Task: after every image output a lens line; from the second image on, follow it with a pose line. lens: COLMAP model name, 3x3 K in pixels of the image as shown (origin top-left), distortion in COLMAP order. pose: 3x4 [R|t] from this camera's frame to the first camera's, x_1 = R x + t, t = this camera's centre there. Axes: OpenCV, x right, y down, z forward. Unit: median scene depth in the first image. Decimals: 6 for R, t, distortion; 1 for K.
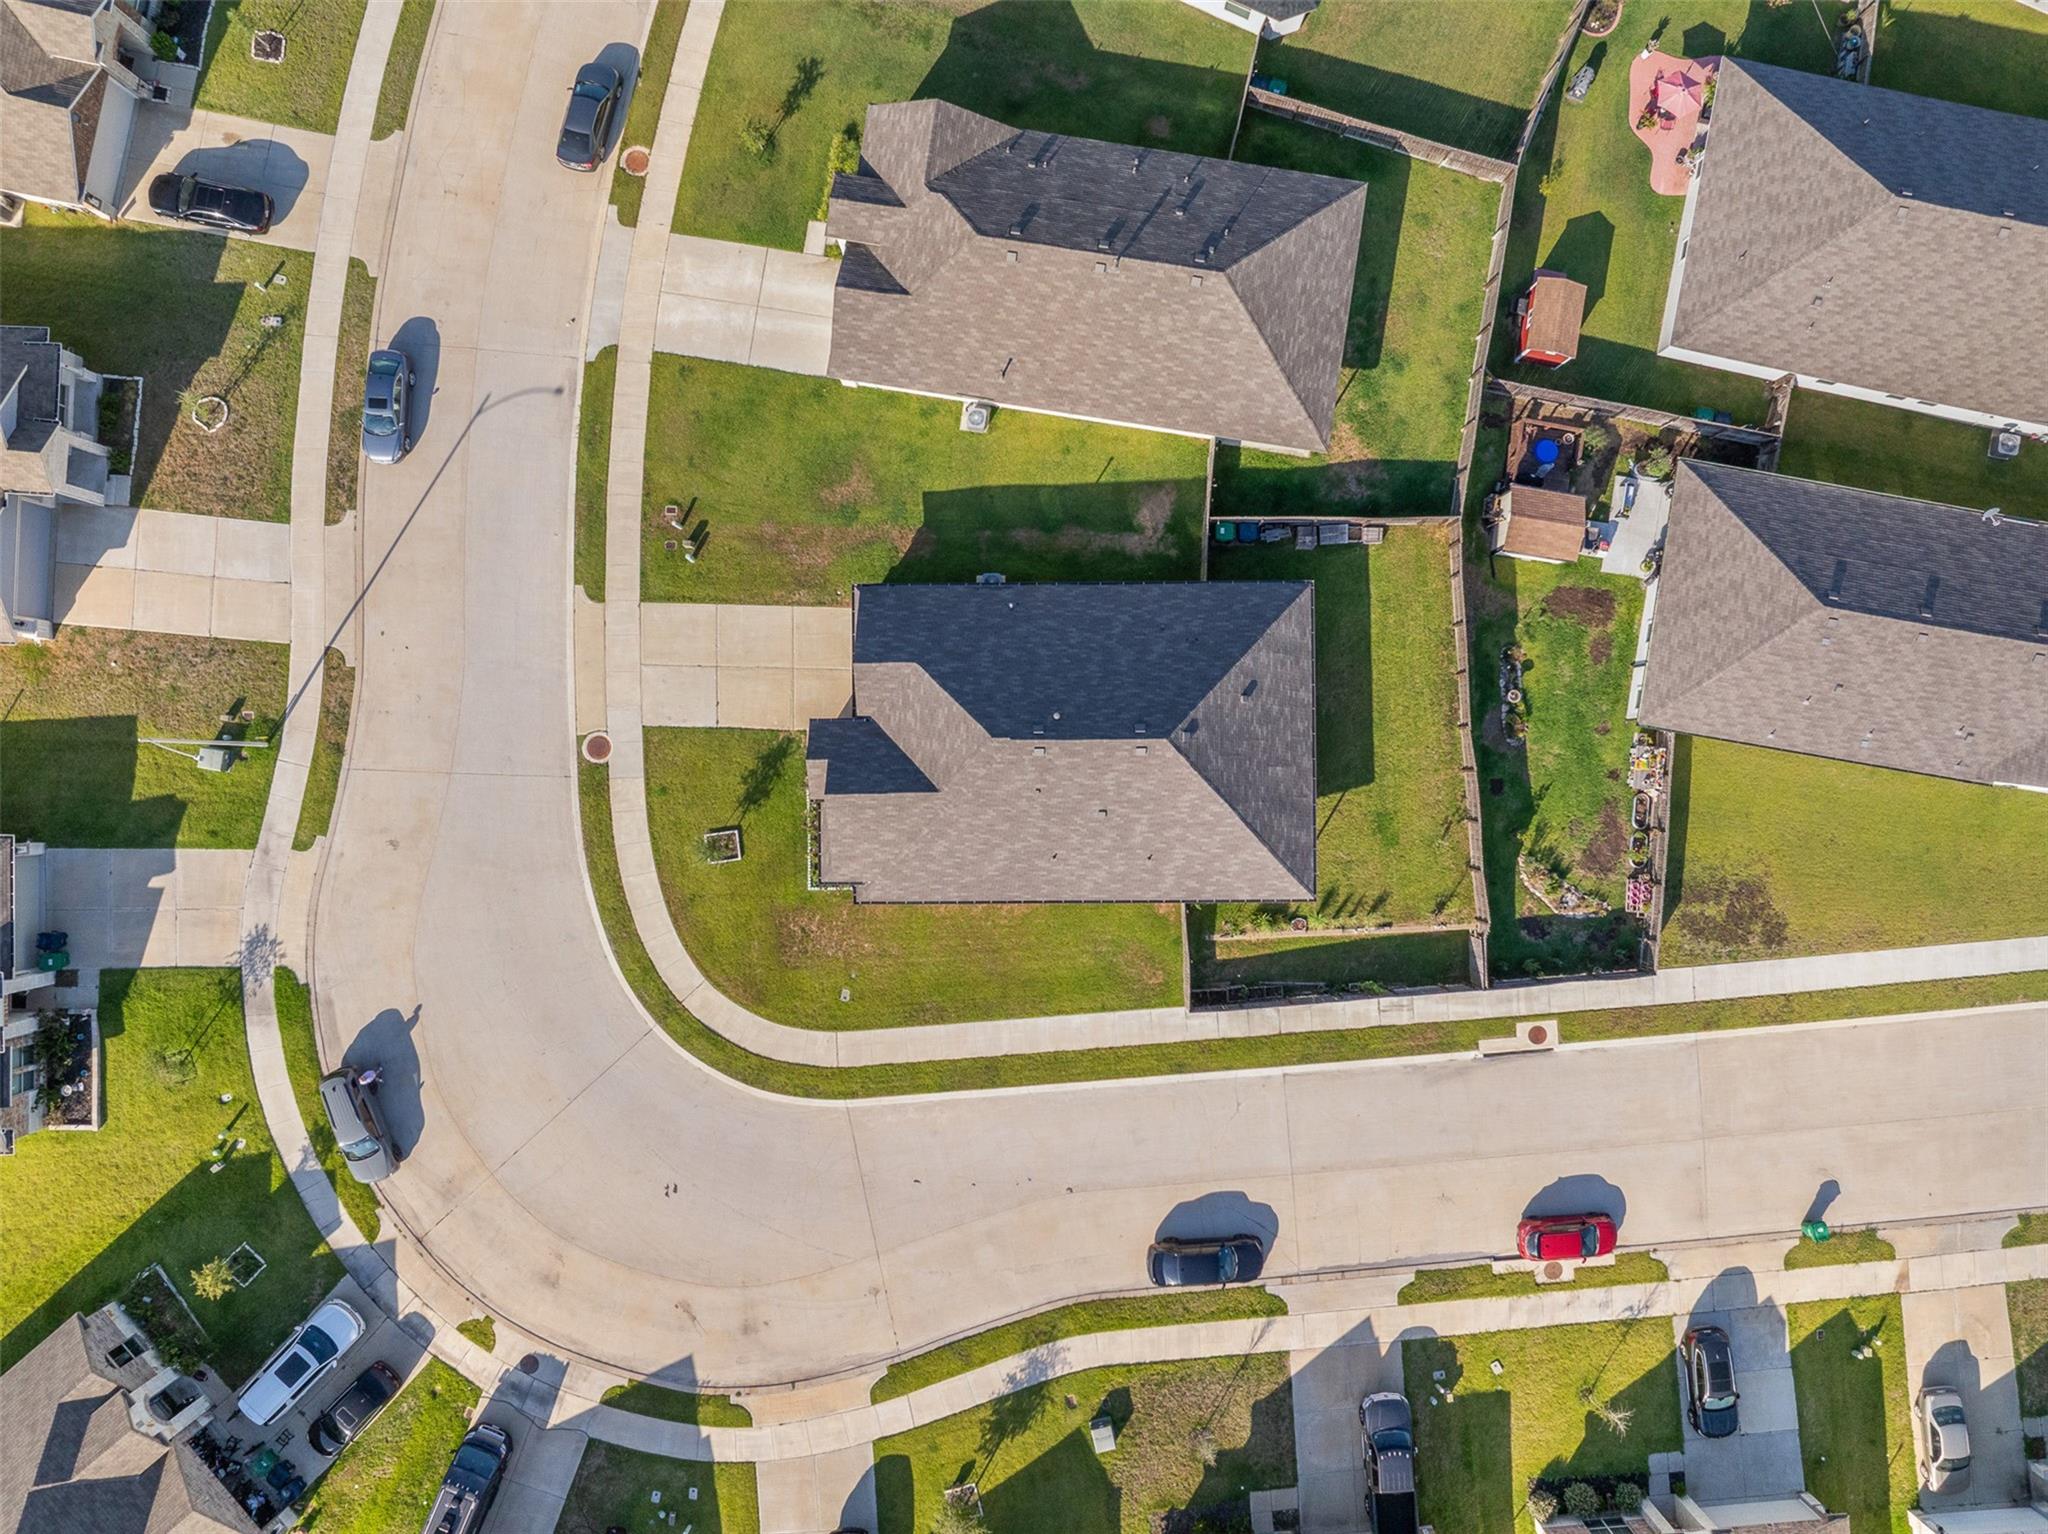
lens RADIAL K [[1436.6, 0, 1031.1], [0, 1436.6, 762.8], [0, 0, 1]] dist [-0.044998, 0.013150]
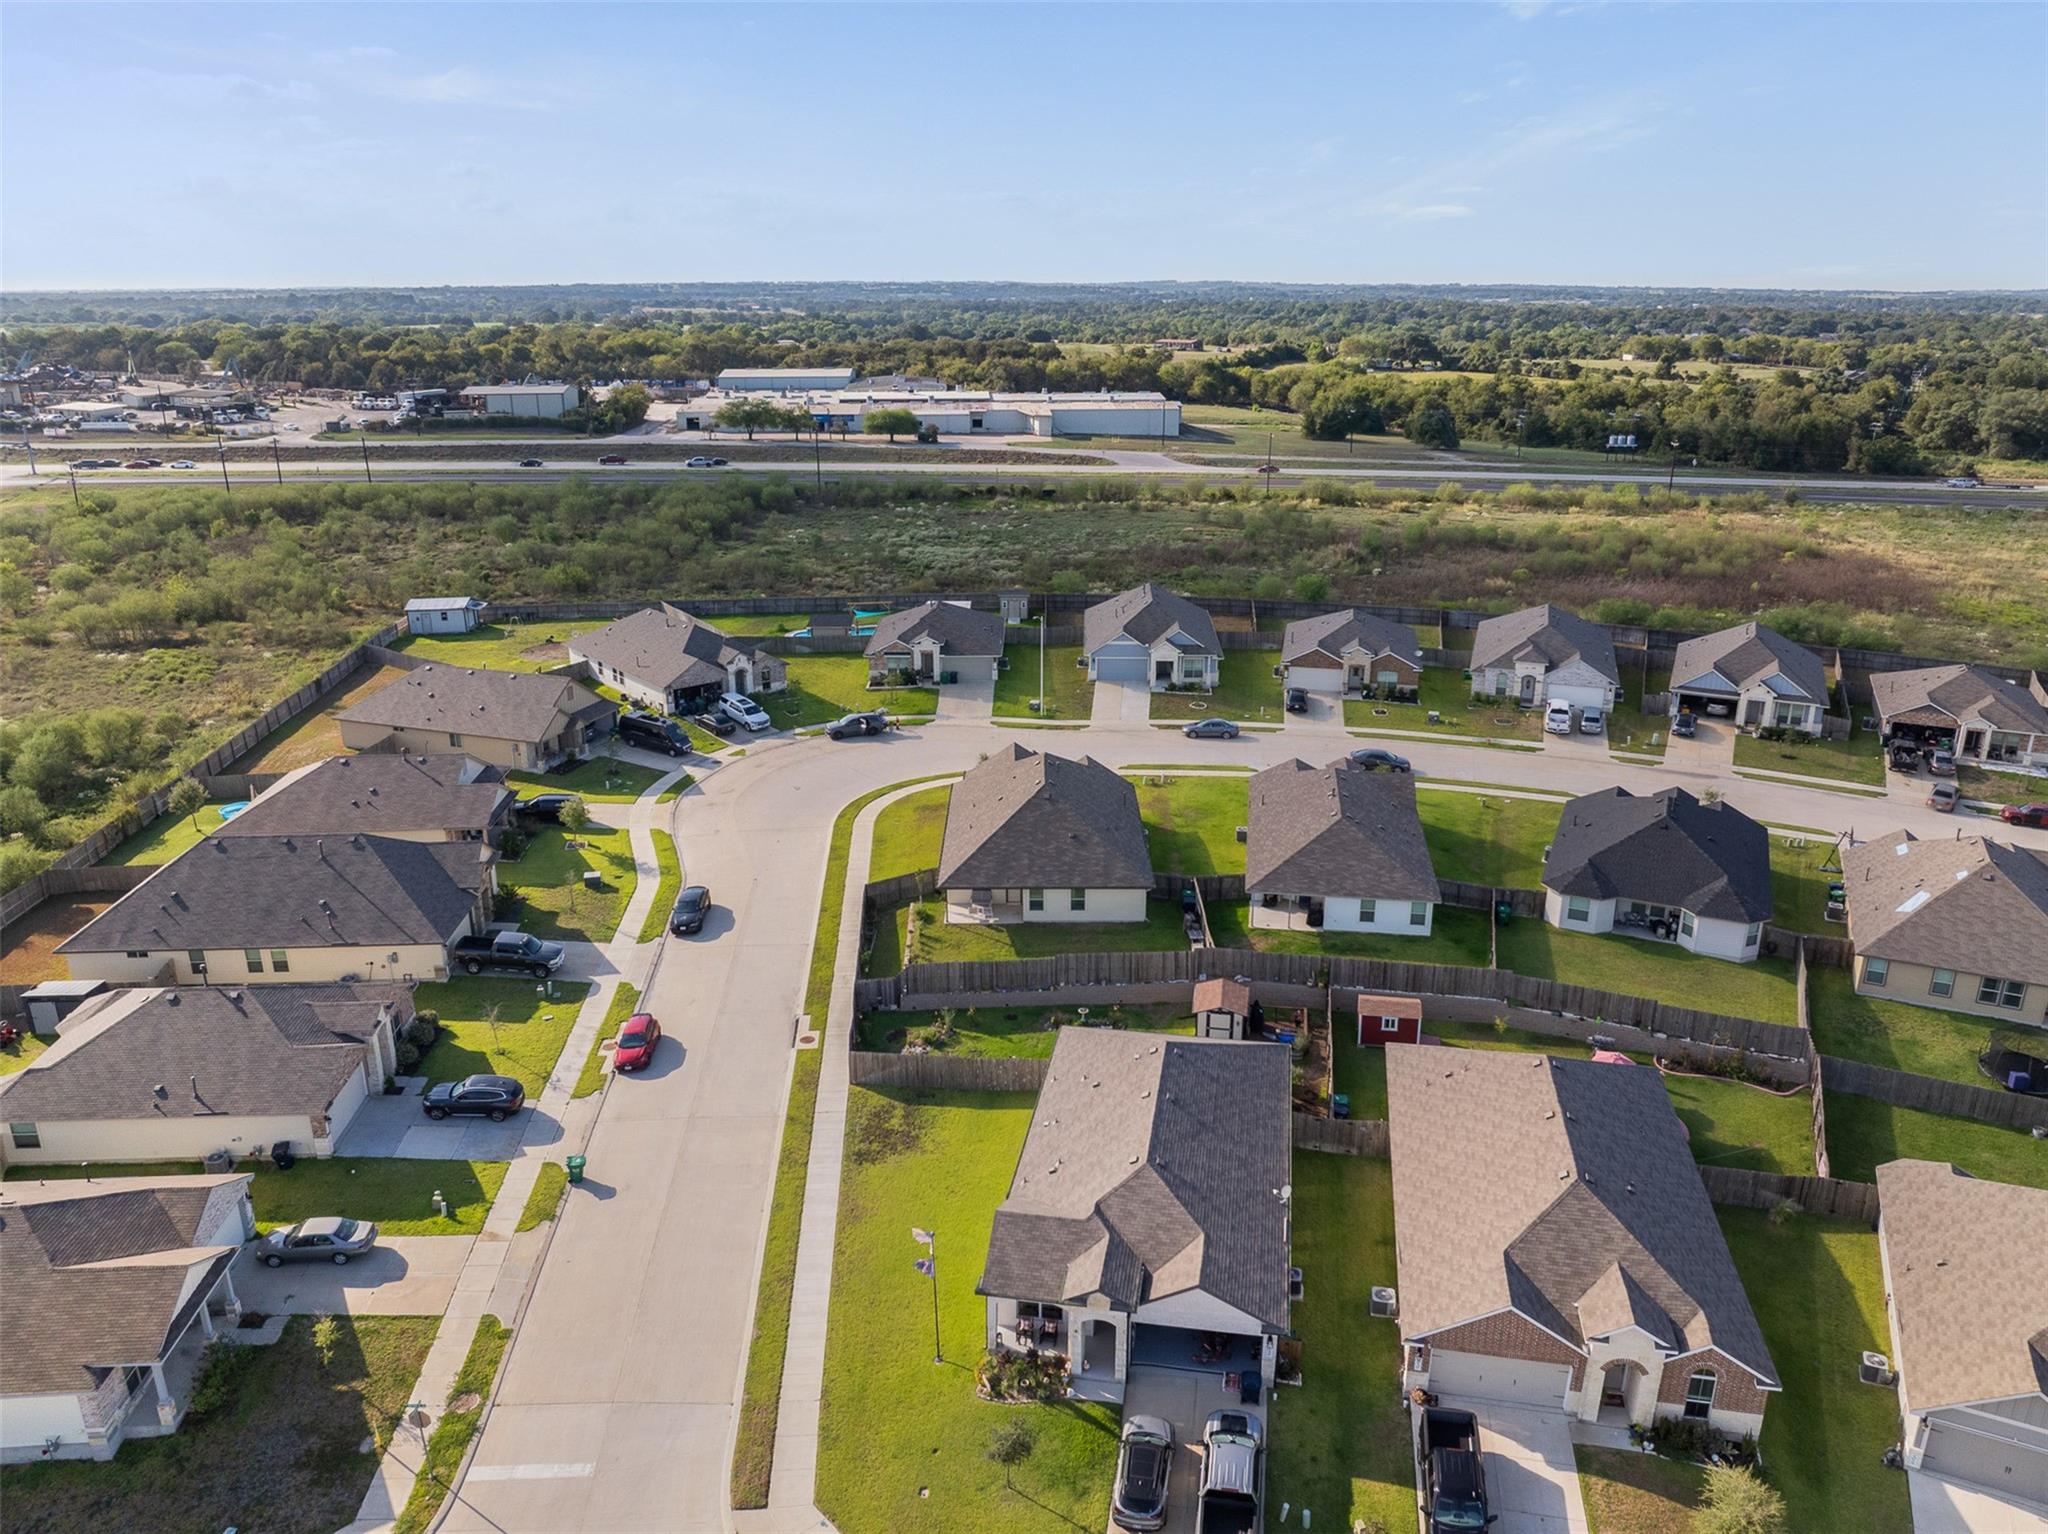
lens RADIAL K [[1436.6, 0, 1031.1], [0, 1436.6, 762.8], [0, 0, 1]] dist [-0.044998, 0.013150]
pose [[-0.005936, 0.321186, -0.946998, 1.460471], [-0.999917, 0.008900, 0.009286, -0.014552], [0.011411, 0.946974, 0.321106, 0.388409]]
